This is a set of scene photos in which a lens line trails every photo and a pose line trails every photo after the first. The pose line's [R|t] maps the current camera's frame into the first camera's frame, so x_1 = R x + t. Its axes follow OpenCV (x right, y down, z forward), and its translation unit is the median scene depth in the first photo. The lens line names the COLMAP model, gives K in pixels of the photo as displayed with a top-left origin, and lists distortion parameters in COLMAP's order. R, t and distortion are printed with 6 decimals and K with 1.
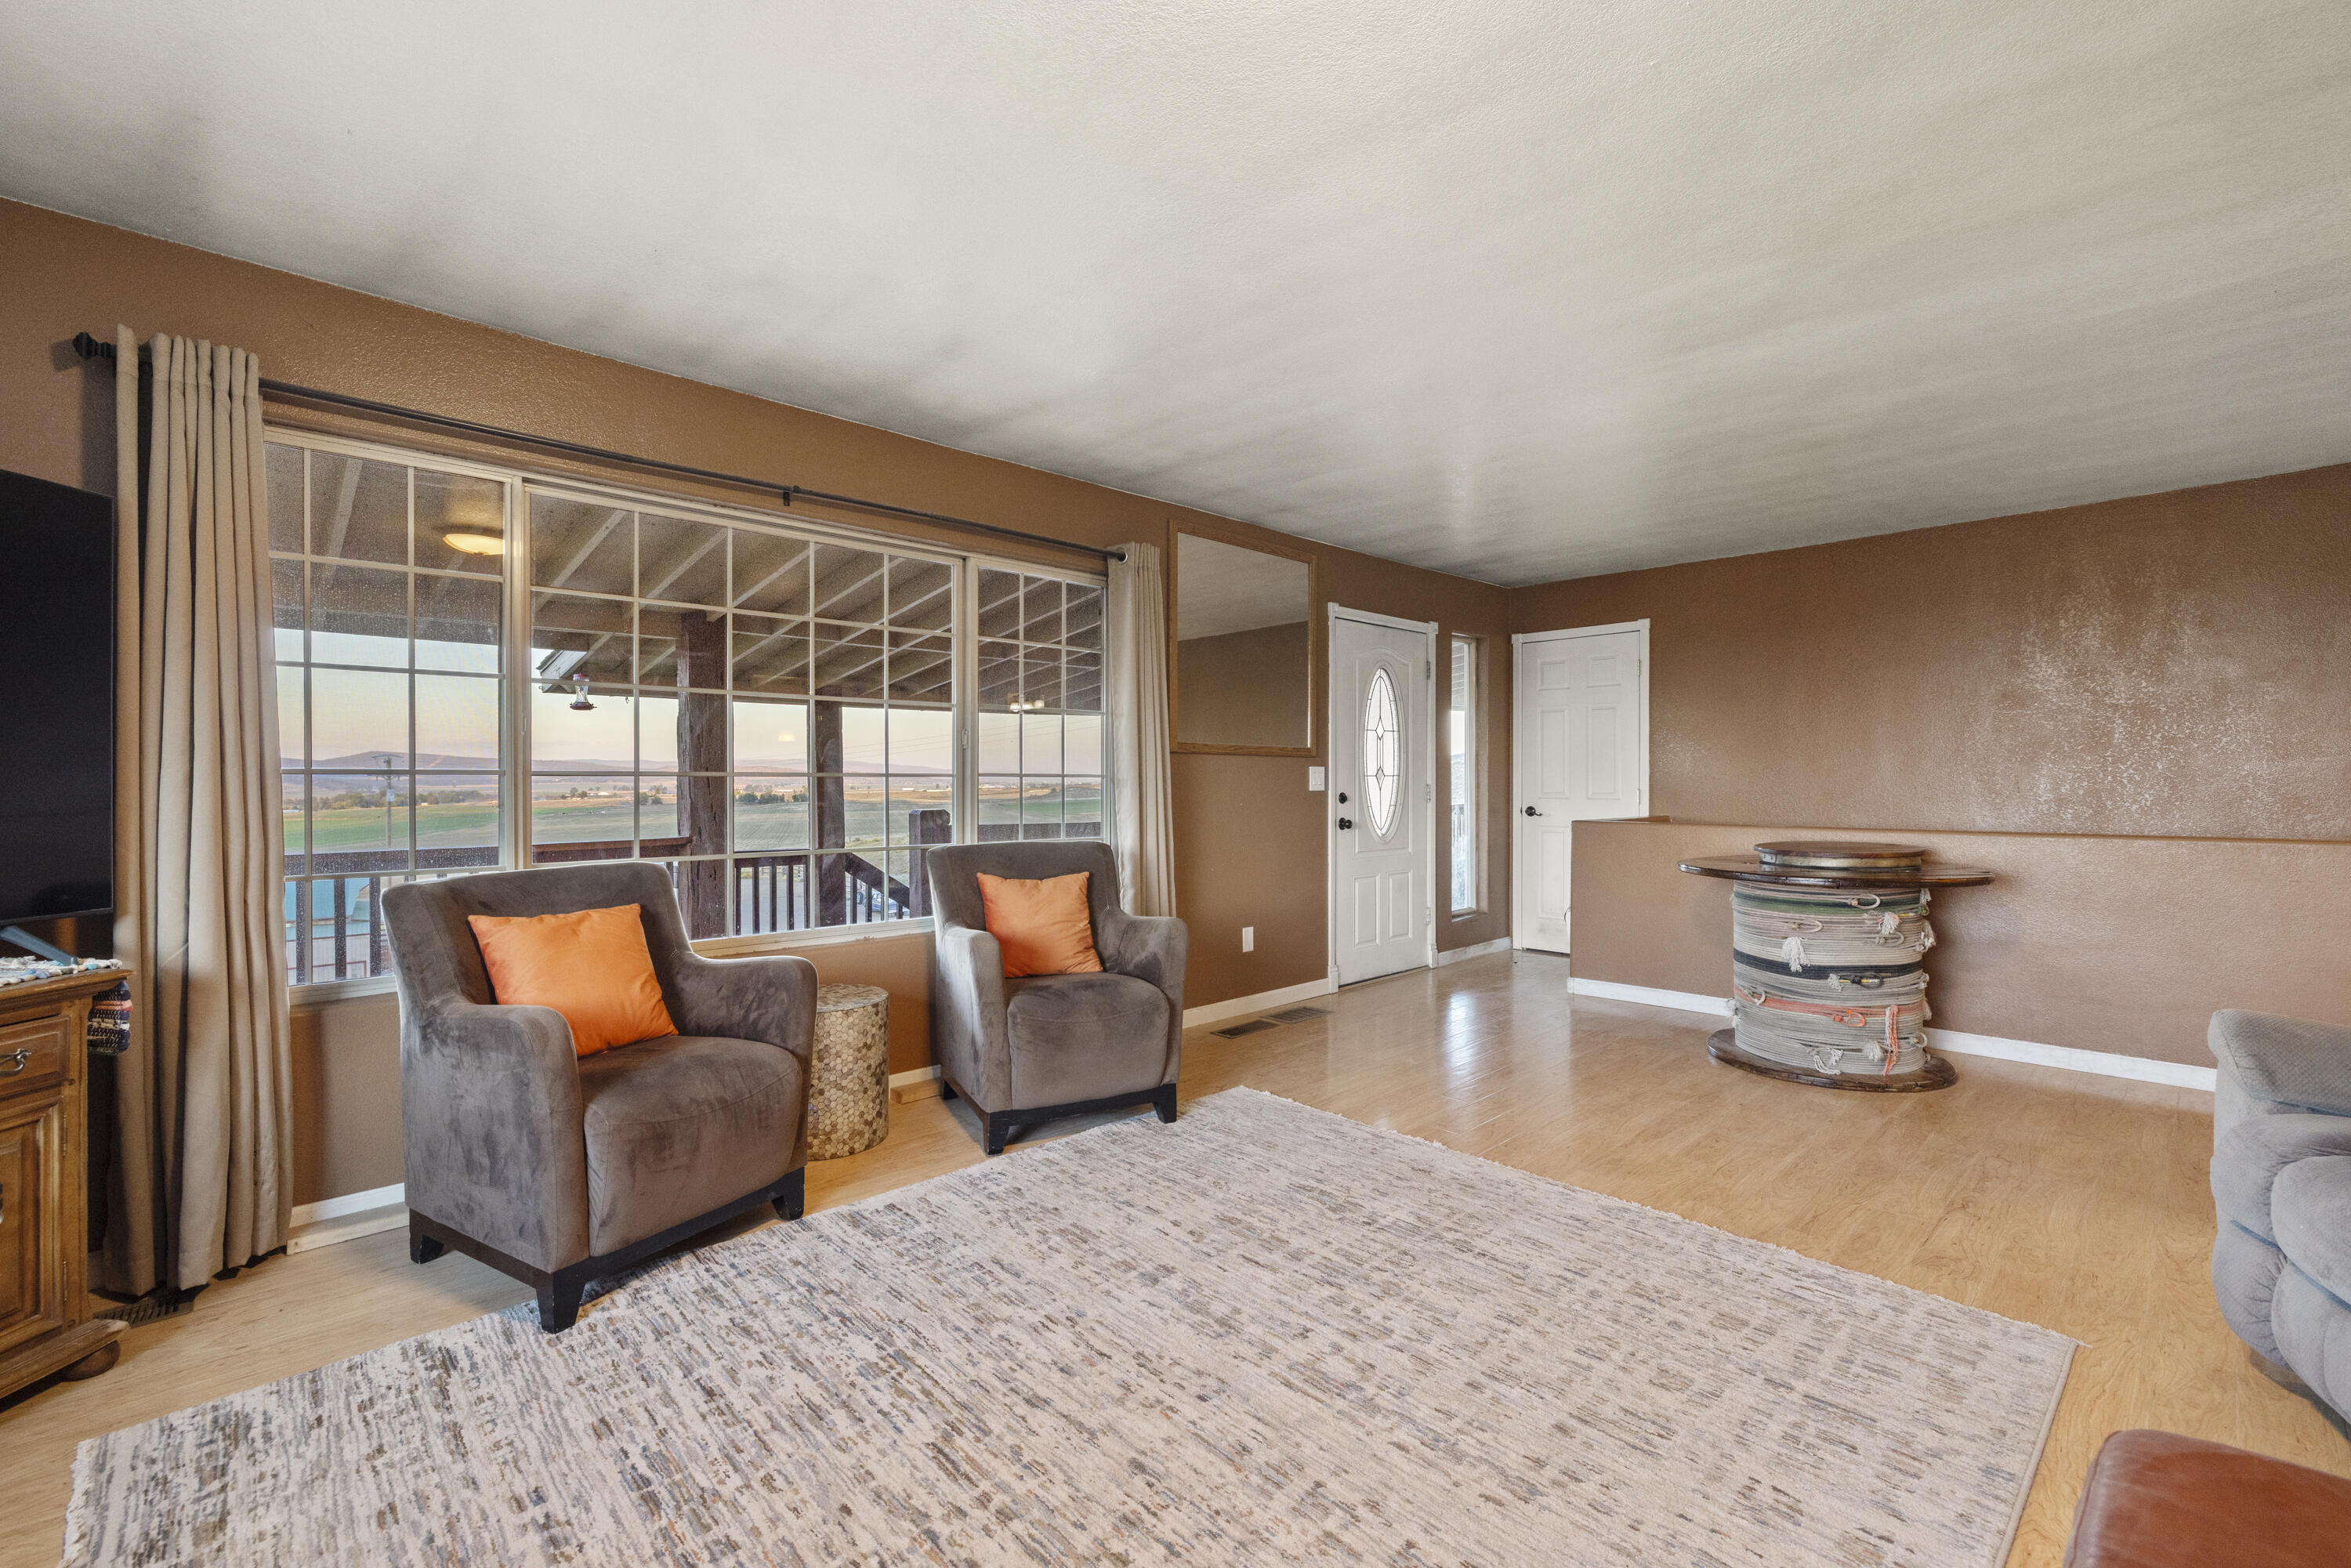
lens RADIAL K [[1000.6, 0, 1158.2], [0, 1000.6, 785.2], [0, 0, 1]] dist [-0.000333, 0.000084]
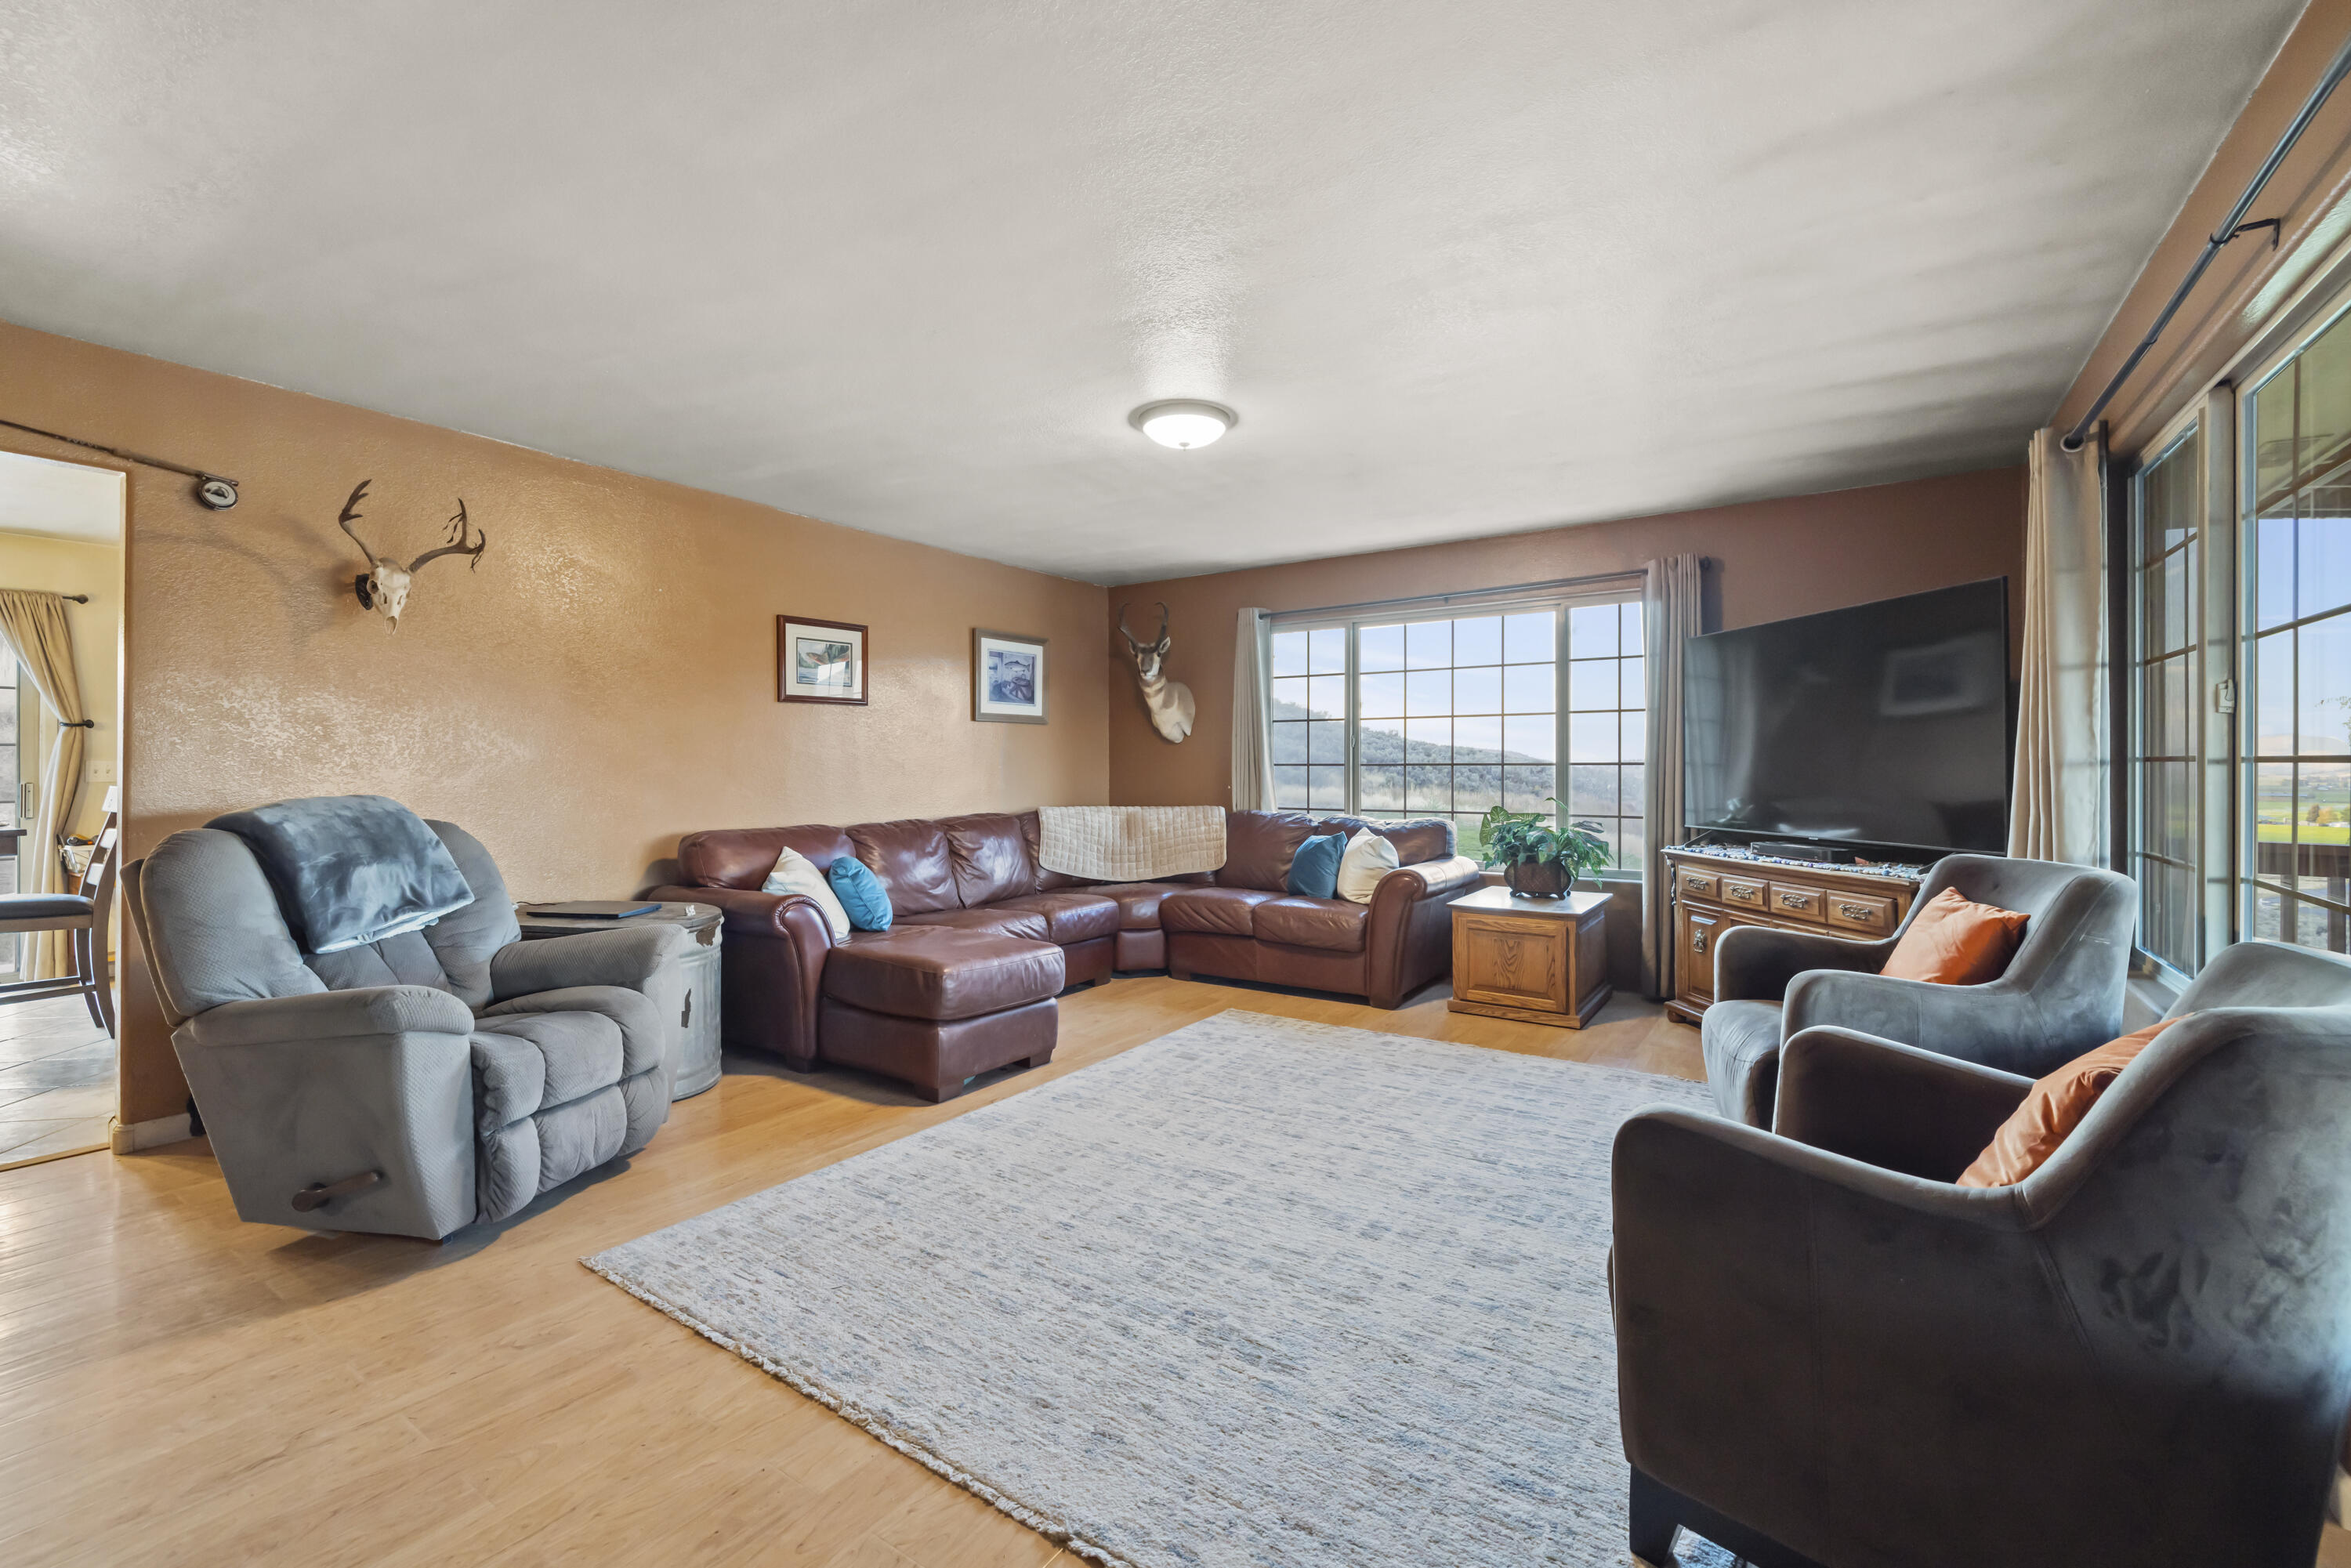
lens RADIAL K [[1000.6, 0, 1174.8], [0, 1000.6, 769.1], [0, 0, 1]] dist [-0.000333, 0.000084]
pose [[-0.973506, 0.004540, -0.228614, 0.573577], [0.002350, 0.999949, 0.009852, -0.022695], [0.228647, 0.009054, -0.973467, 2.531396]]
